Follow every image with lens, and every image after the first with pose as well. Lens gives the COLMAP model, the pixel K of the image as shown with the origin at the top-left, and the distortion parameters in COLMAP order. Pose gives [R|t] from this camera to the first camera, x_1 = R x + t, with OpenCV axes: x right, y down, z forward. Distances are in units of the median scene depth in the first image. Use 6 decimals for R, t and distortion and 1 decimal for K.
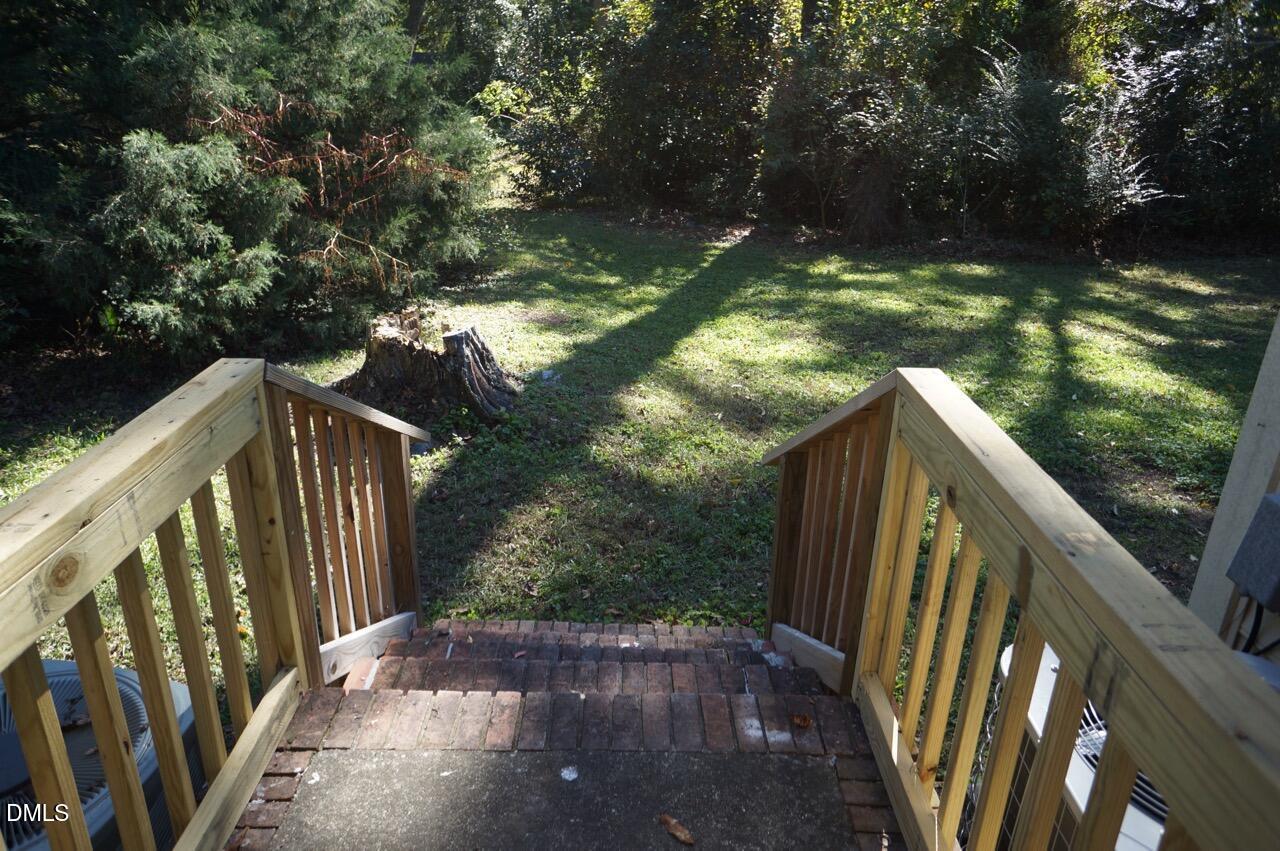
lens RADIAL K [[865.5, 0, 639.8], [0, 865.5, 425.1], [0, 0, 1]] dist [-0.070920, 0.085110]
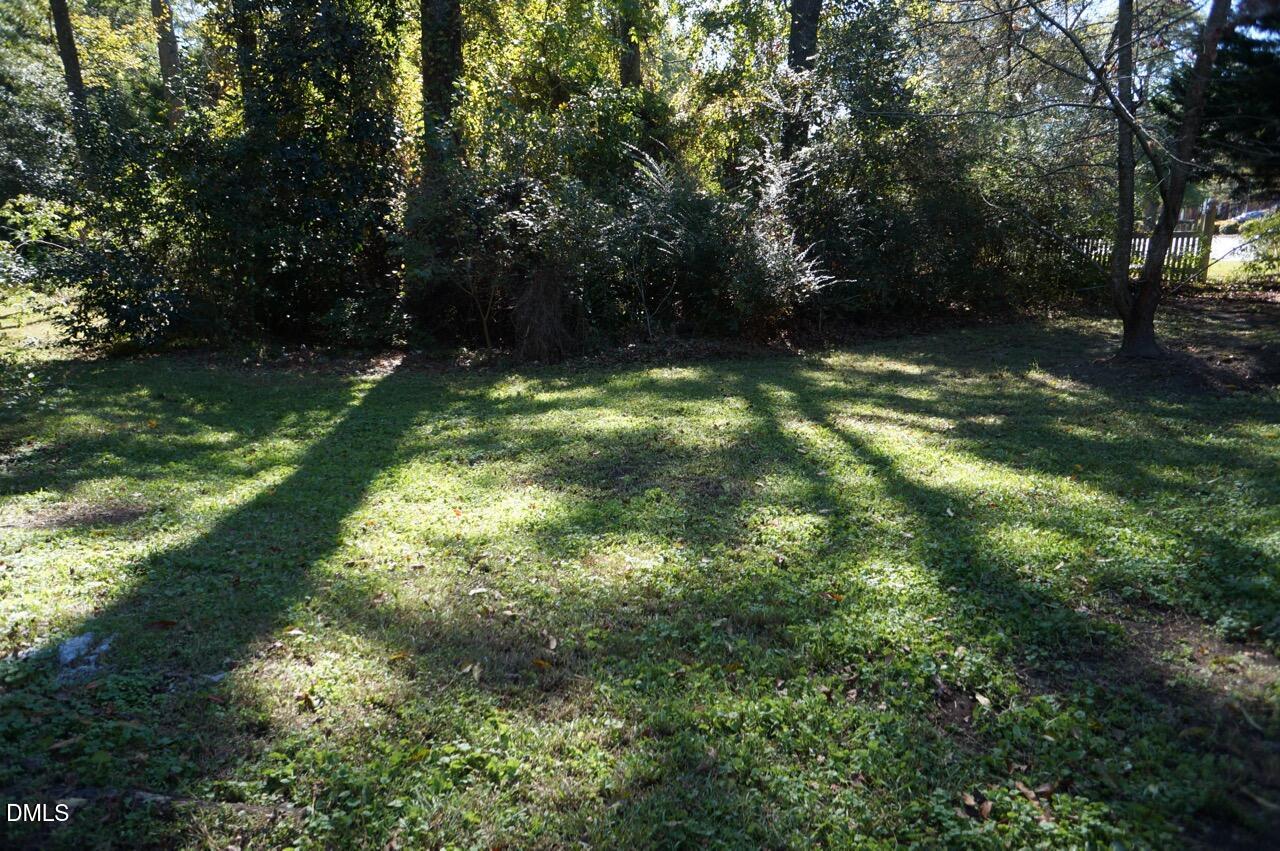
lens RADIAL K [[865.5, 0, 639.8], [0, 865.5, 425.1], [0, 0, 1]] dist [-0.070920, 0.085110]
pose [[0.909418, -0.117940, 0.398809, -0.000370], [0.178443, 0.976846, -0.118027, -0.033507], [-0.375655, 0.178501, 0.909407, 0.225678]]
